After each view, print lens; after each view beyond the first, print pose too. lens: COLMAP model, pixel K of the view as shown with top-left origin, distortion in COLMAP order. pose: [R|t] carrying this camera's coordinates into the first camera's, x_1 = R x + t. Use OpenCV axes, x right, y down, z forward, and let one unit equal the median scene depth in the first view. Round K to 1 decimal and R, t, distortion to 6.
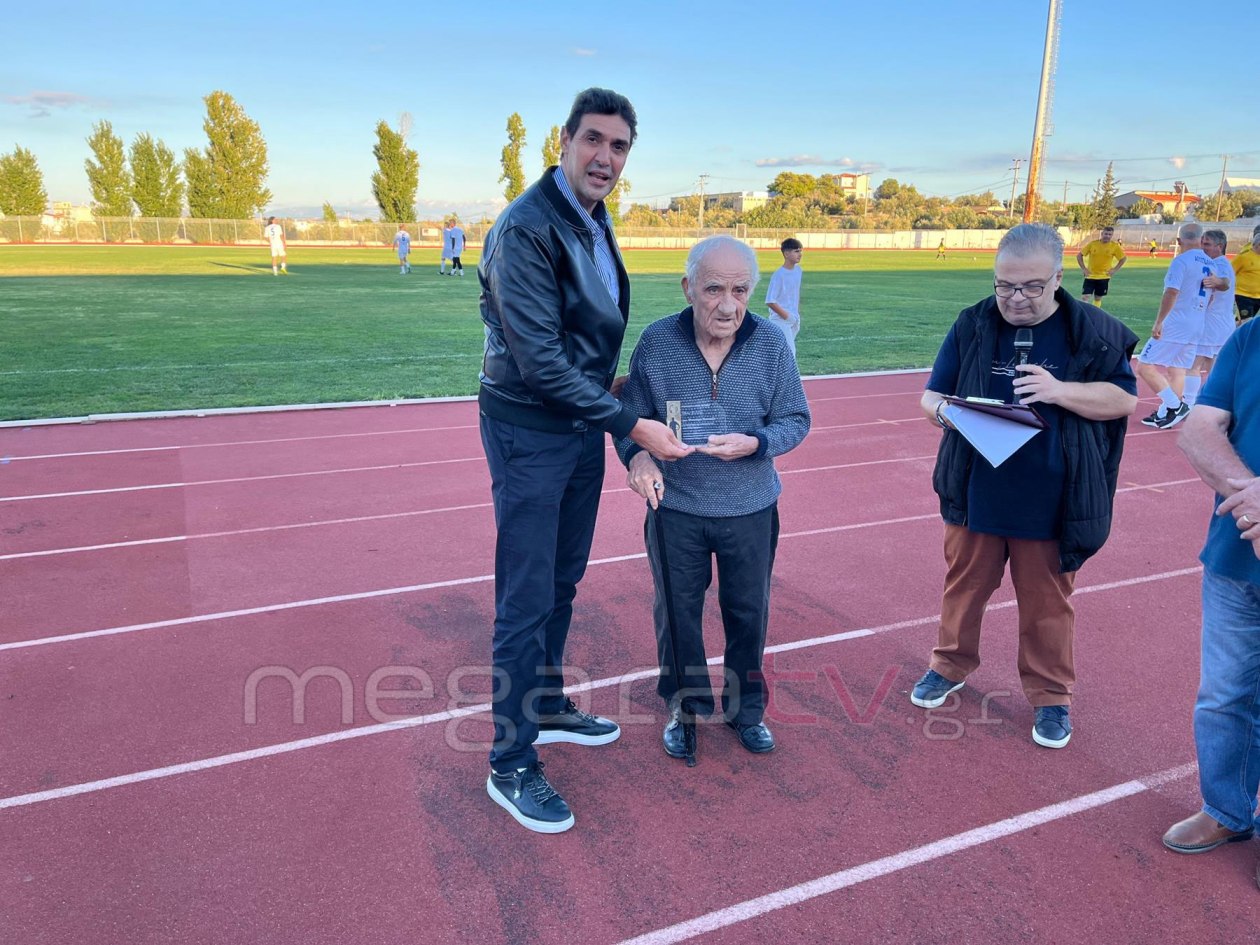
lens RADIAL K [[958.2, 0, 621.2], [0, 958.2, 476.2], [0, 0, 1]] dist [0.069741, -0.078138]
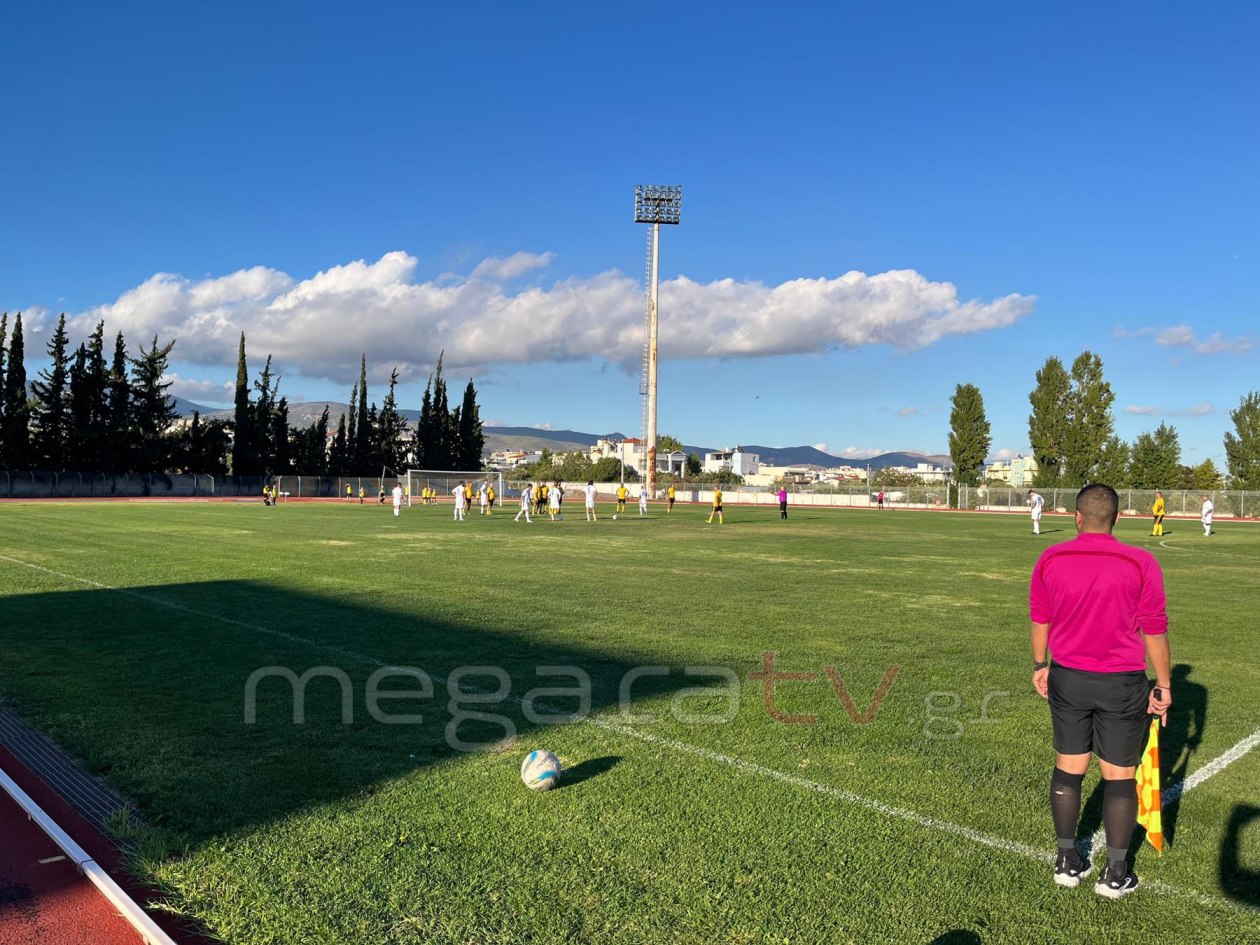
lens RADIAL K [[958.2, 0, 633.9], [0, 958.2, 478.2], [0, 0, 1]] dist [0.069741, -0.078138]
pose [[0.323415, -0.013866, -0.946156, 0.157369], [-0.246308, 0.964191, -0.098323, -0.041365], [0.913638, 0.264845, 0.308419, 0.168356]]
